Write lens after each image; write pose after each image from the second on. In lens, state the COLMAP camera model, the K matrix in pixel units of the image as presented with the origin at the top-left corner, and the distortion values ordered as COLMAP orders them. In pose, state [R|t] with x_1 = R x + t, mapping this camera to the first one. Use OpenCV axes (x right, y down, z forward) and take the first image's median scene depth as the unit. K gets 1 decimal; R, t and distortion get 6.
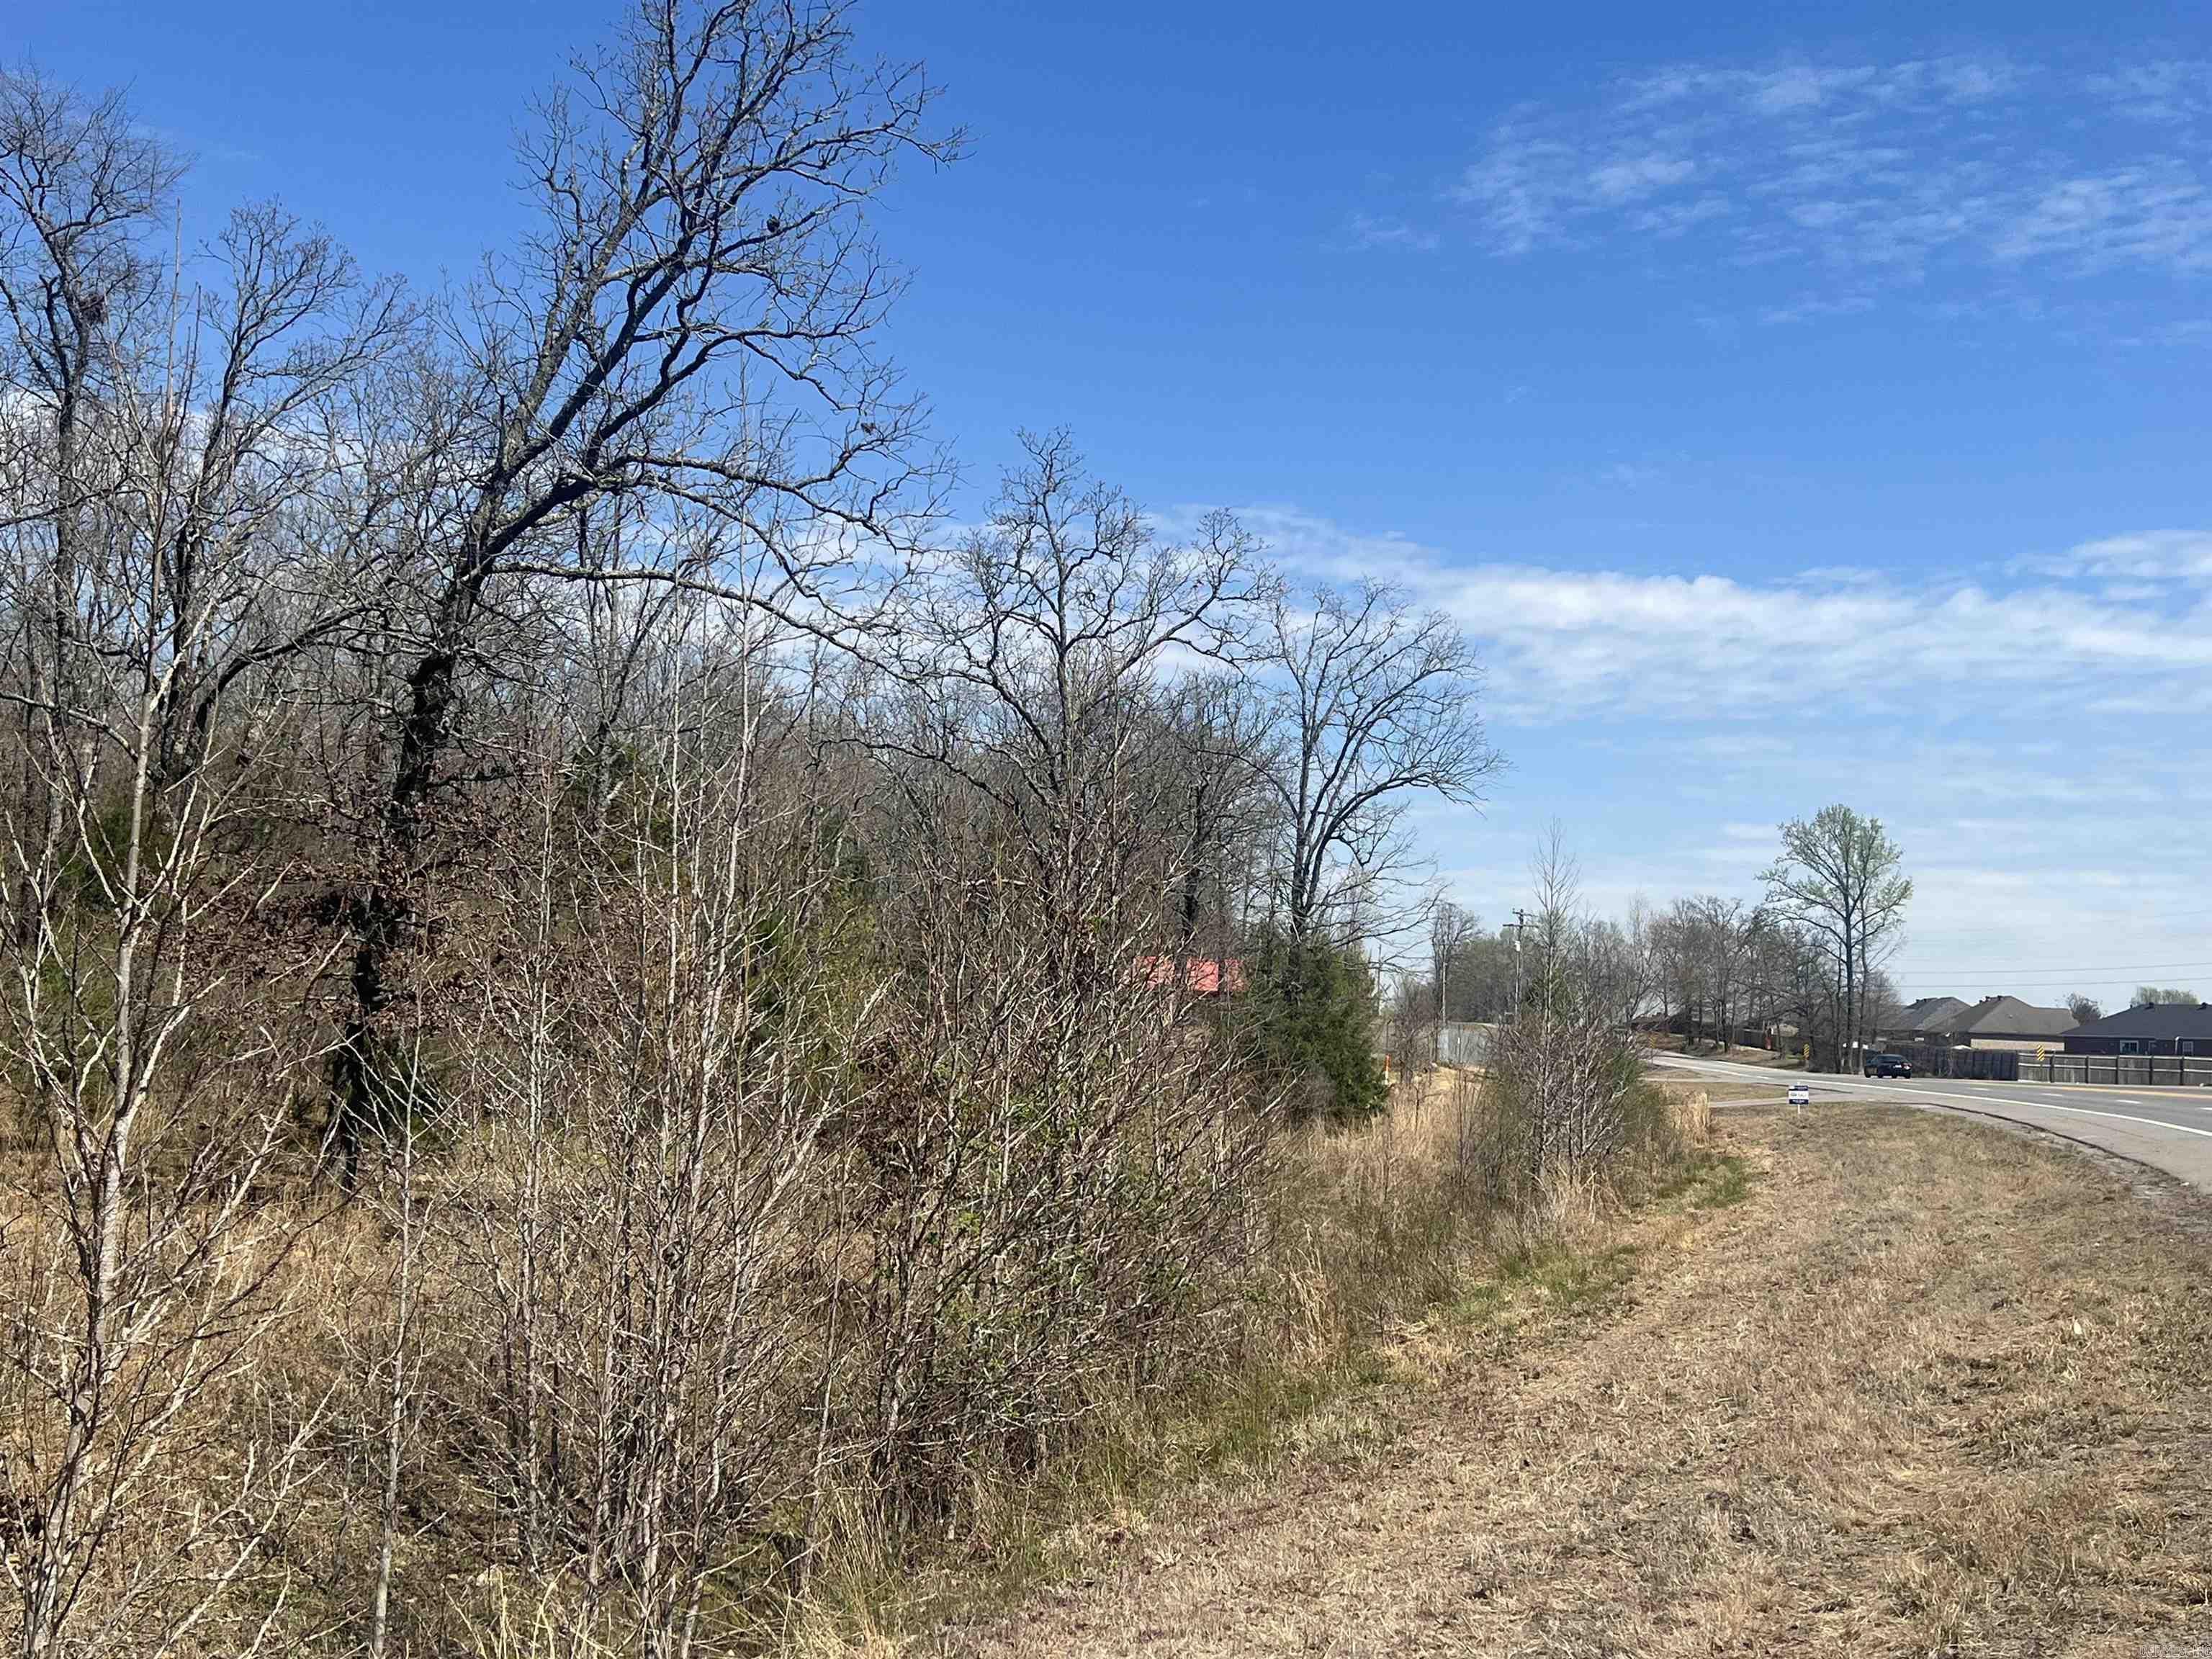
lens RADIAL K [[2436.8, 0, 1103.3], [0, 2436.8, 834.9], [0, 0, 1]] dist [0.191678, -0.456882]
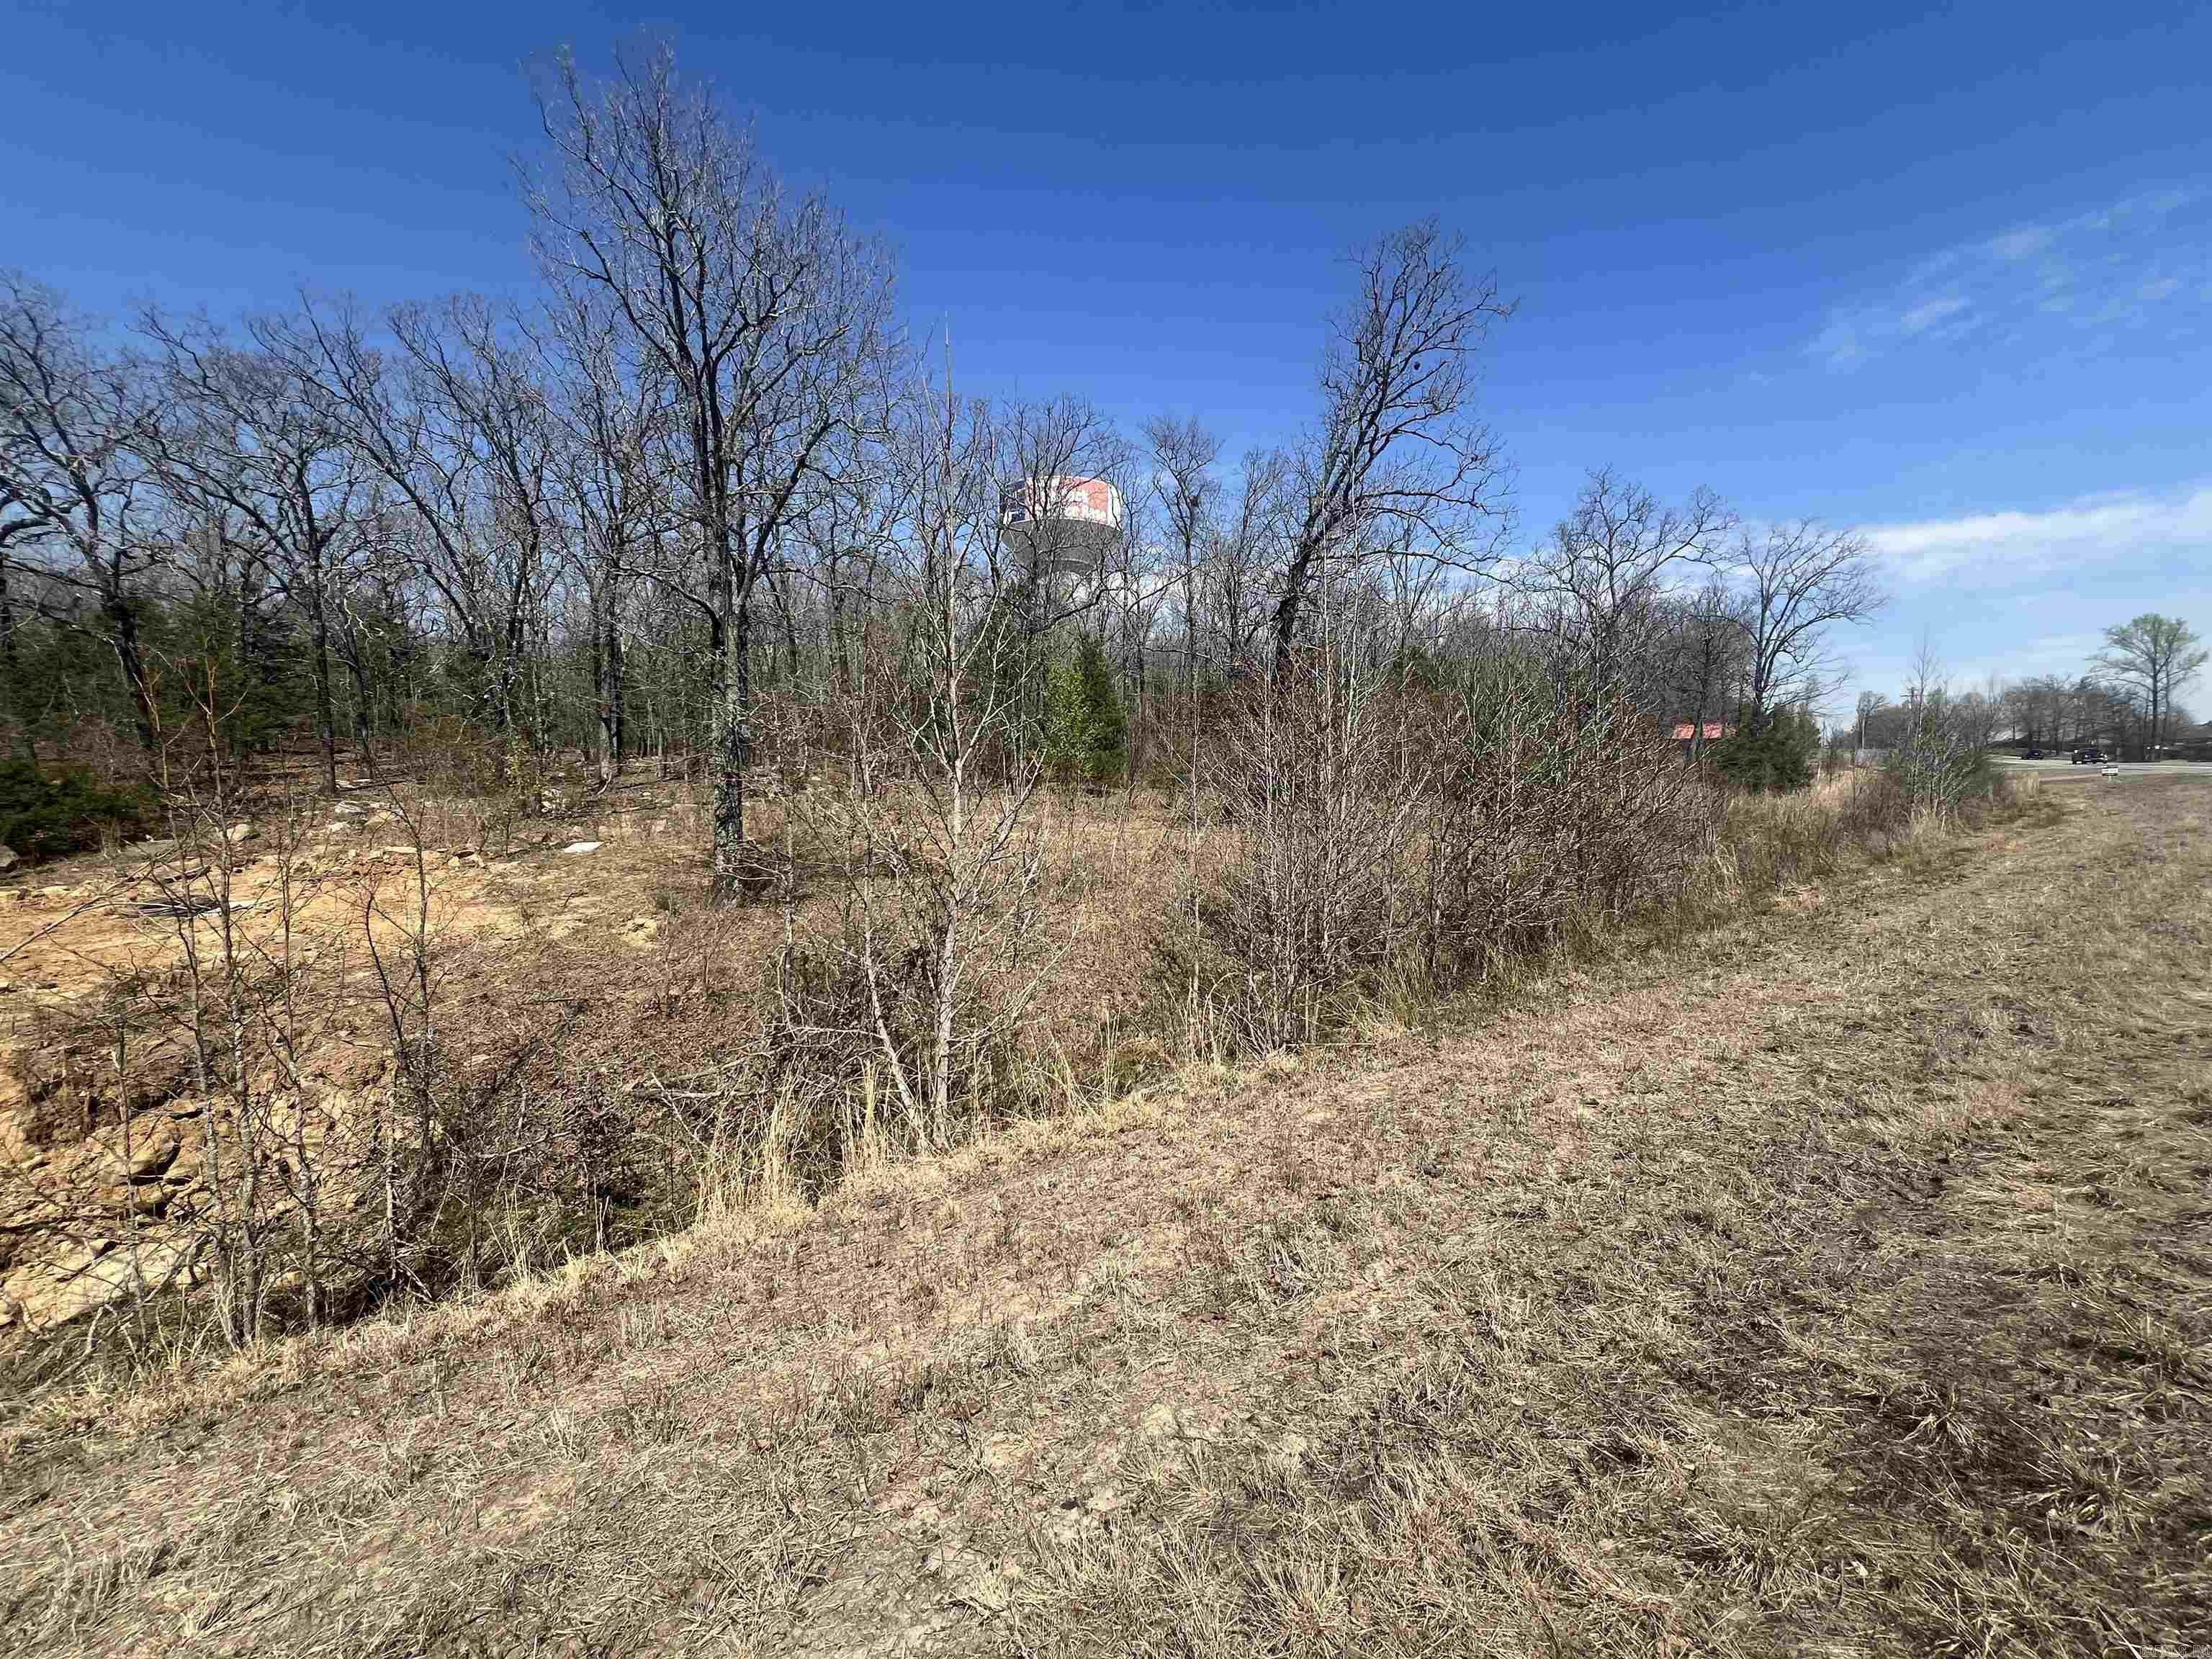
lens RADIAL K [[885.3, 0, 1097.6], [0, 885.3, 821.0], [0, 0, 1]] dist [-0.000181, 0.000276]
pose [[0.836228, -0.009581, -0.548298, 0.029880], [0.080561, 0.991146, 0.105548, 0.022528], [0.542432, -0.132433, 0.829596, 0.099264]]
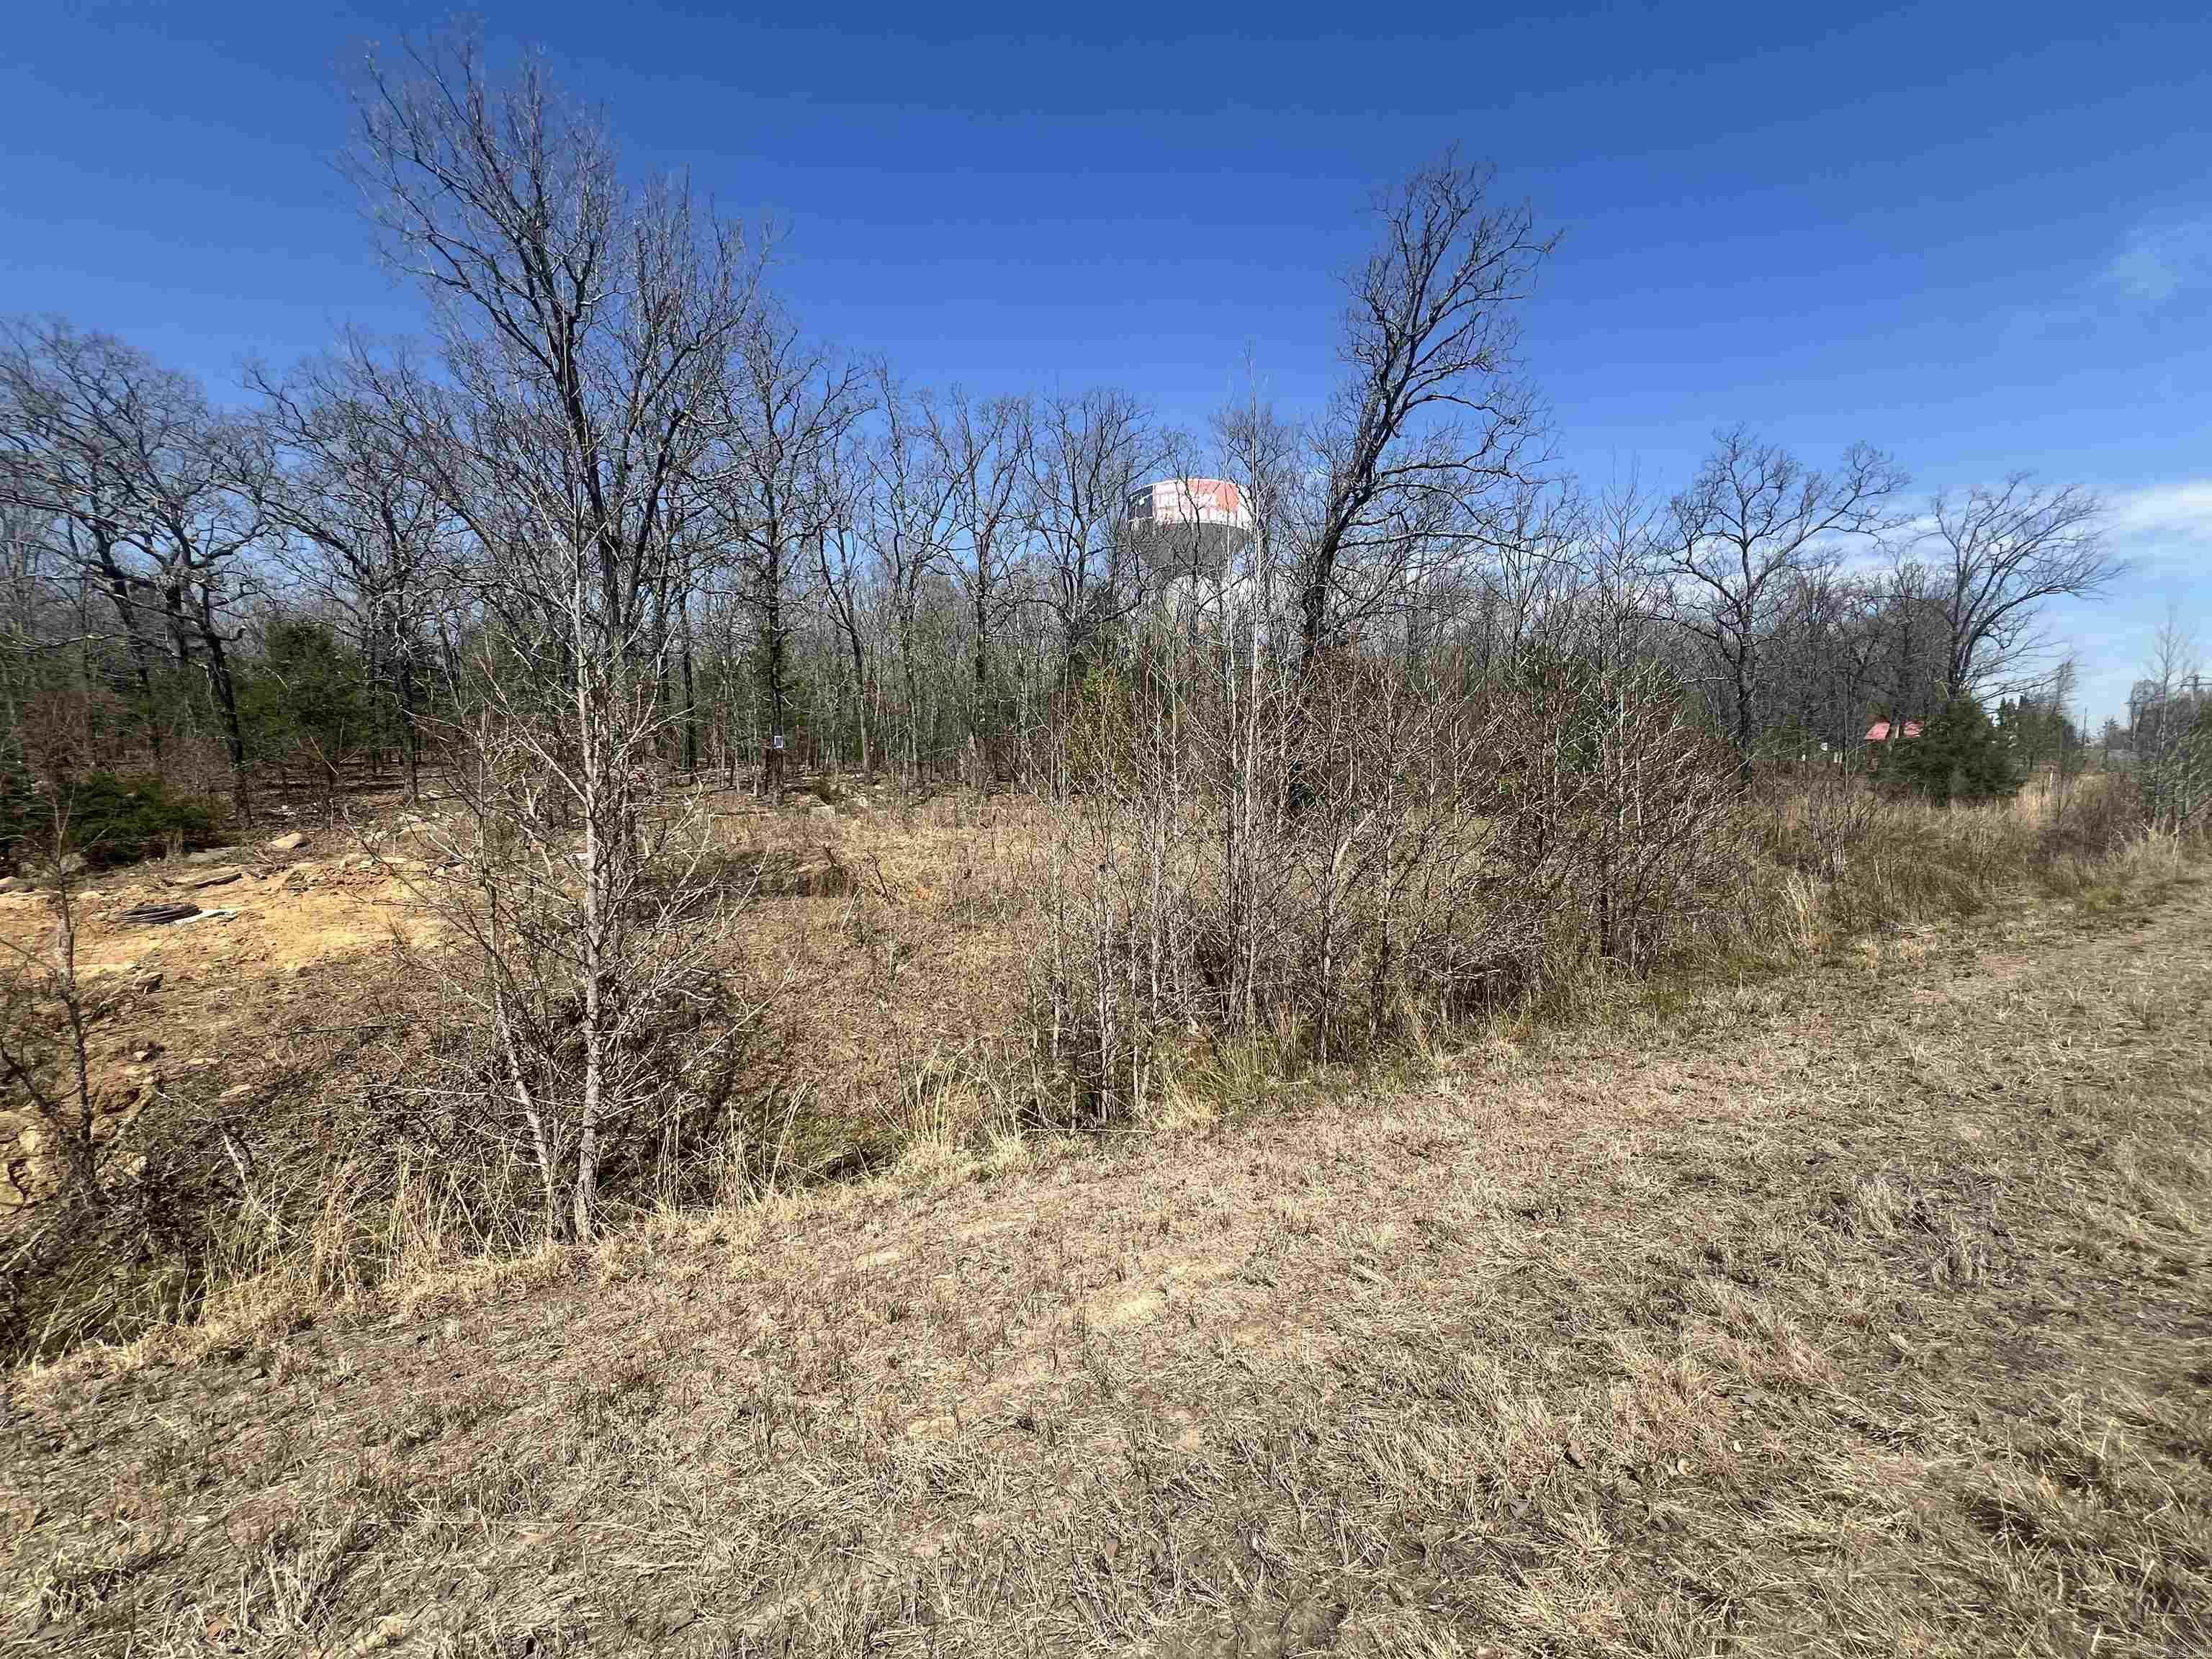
lens RADIAL K [[877.7, 0, 1106.1], [0, 877.7, 825.3], [0, 0, 1]] dist [-0.000688, 0.000084]
pose [[0.738116, -0.004566, -0.674658, 0.073526], [0.089836, 0.991738, 0.091574, 0.027893], [0.668666, -0.128201, 0.732428, 0.177146]]
